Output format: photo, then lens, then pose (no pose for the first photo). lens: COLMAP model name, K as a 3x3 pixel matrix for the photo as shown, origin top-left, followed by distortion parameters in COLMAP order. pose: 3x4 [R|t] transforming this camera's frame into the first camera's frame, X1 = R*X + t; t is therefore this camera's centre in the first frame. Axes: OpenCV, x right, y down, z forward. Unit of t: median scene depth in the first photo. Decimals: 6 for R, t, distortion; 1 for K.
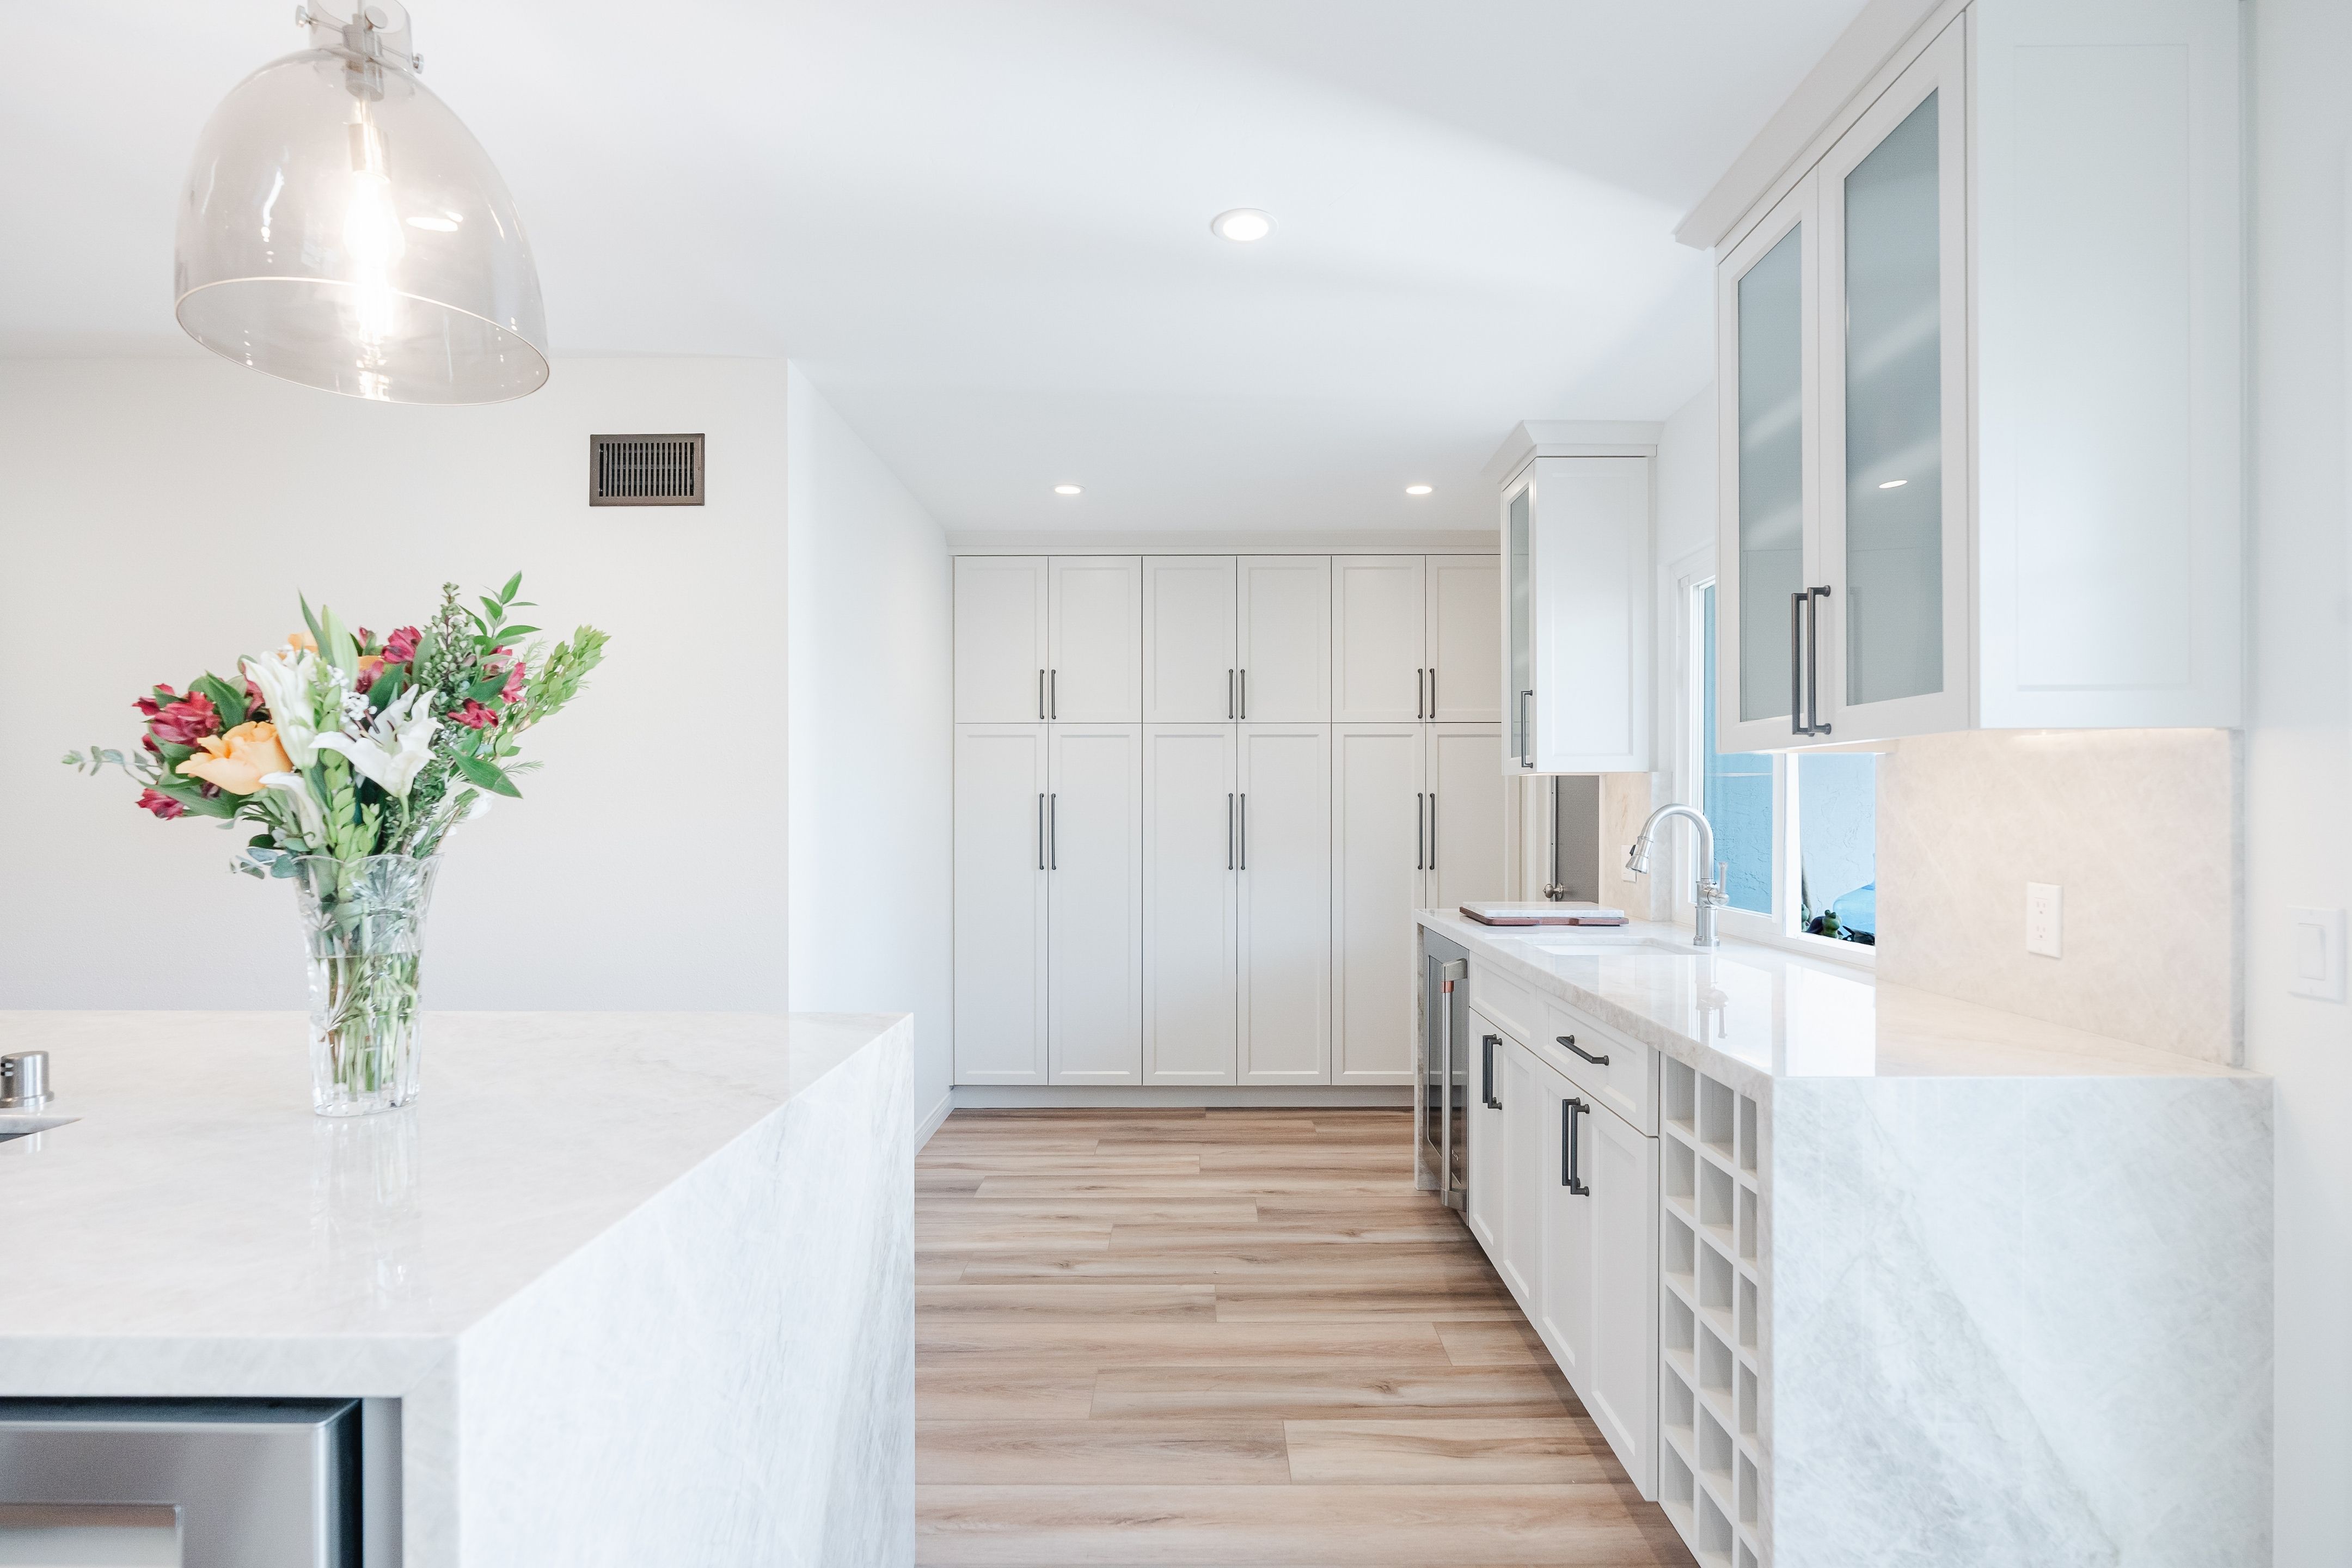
lens RADIAL K [[1107.9, 0, 1232.7], [0, 1107.9, 762.2], [0, 0, 1]] dist [-0.002564, 0.000015]
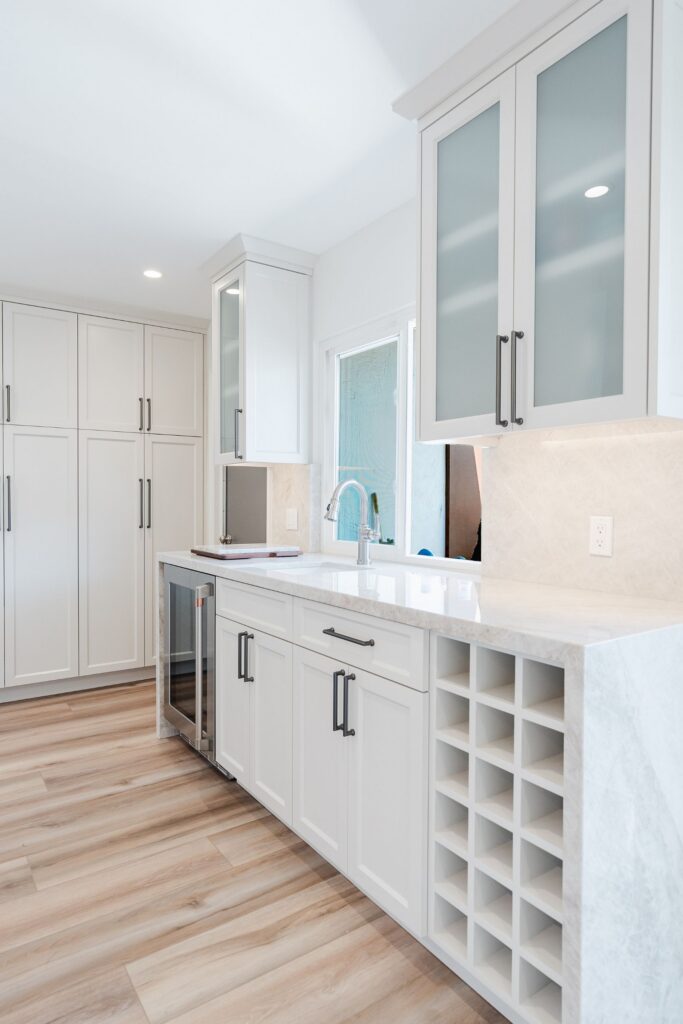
lens RADIAL K [[597.8, 0, 350.1], [0, 597.8, 500.6], [0, 0, 1]] dist [0.001269, 0.000297]
pose [[0.829430, 0.003387, 0.558601, -0.111852], [-0.027203, 0.999040, 0.034334, 0.045745], [-0.557948, -0.043673, 0.828726, 0.310506]]
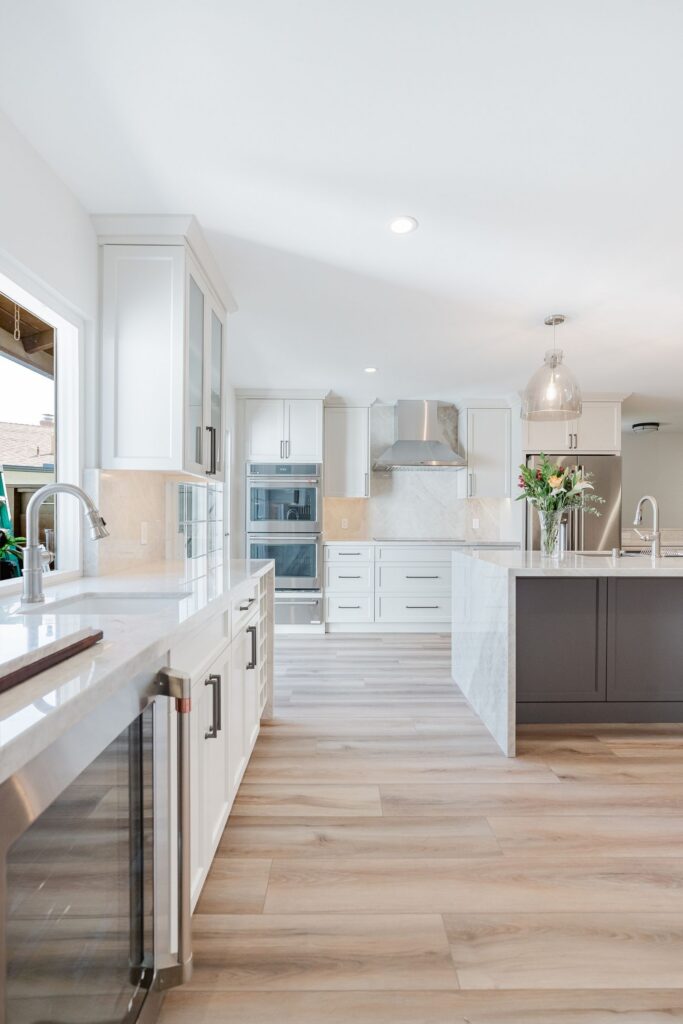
lens RADIAL K [[512.9, 0, 357.4], [0, 512.9, 519.9], [0, 0, 1]] dist [-0.002803, 0.000253]
pose [[-0.999880, -0.004589, -0.014806, 0.098126], [-0.004065, 0.999373, -0.035180, 0.108572], [0.014958, -0.035115, -0.999271, 1.775769]]
